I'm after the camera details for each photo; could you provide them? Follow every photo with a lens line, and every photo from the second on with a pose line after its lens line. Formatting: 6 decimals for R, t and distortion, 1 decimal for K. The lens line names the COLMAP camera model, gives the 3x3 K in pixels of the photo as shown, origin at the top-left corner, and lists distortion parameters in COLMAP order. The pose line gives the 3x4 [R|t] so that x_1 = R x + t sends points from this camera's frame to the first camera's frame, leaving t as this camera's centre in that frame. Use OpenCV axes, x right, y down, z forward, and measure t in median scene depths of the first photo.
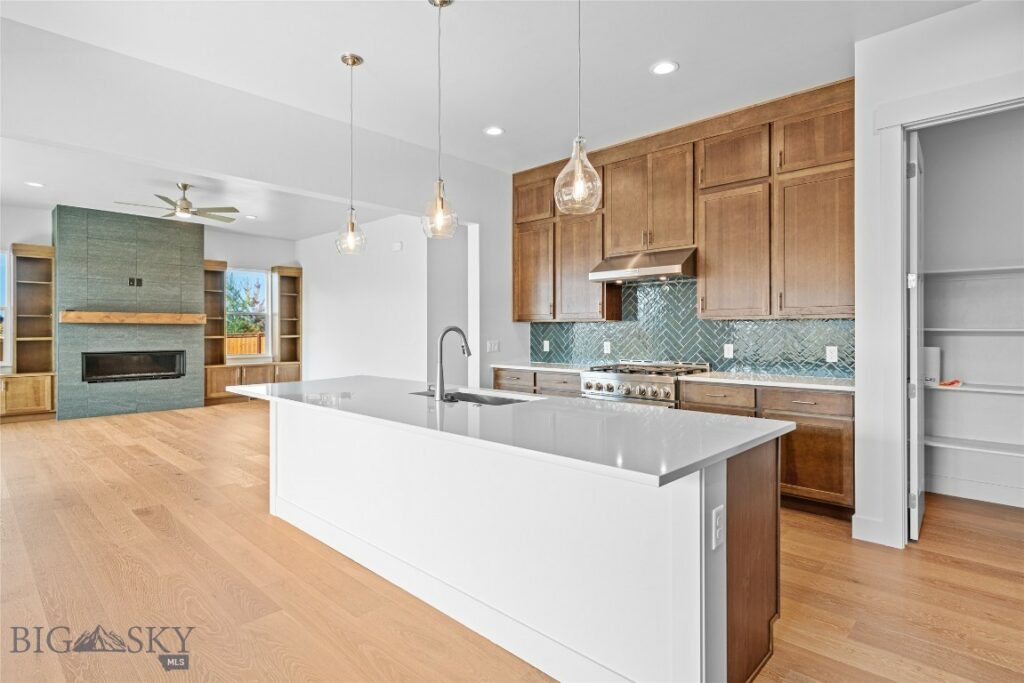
lens RADIAL K [[538.7, 0, 513.3], [0, 538.7, 332.1], [0, 0, 1]] dist [0.003062, 0.000137]
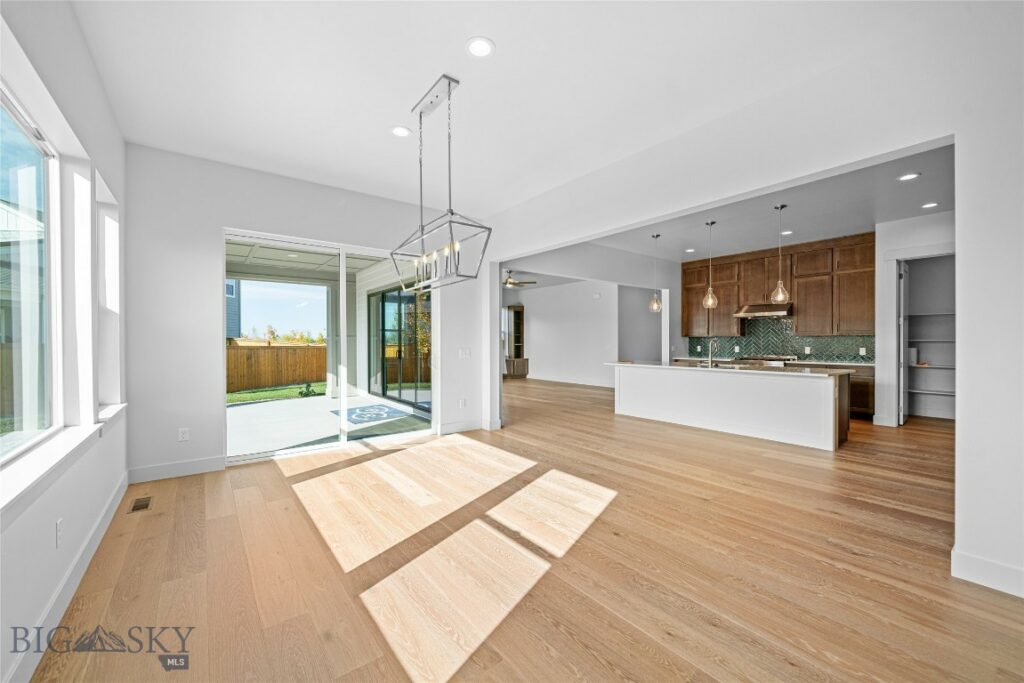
lens RADIAL K [[413.9, 0, 505.3], [0, 413.9, 345.3], [0, 0, 1]] dist [-0.000839, 0.000194]
pose [[0.987518, 0.001084, -0.157502, -0.592874], [0.000057, 0.999974, 0.007240, 0.003082], [0.157505, -0.007159, 0.987492, -0.911430]]
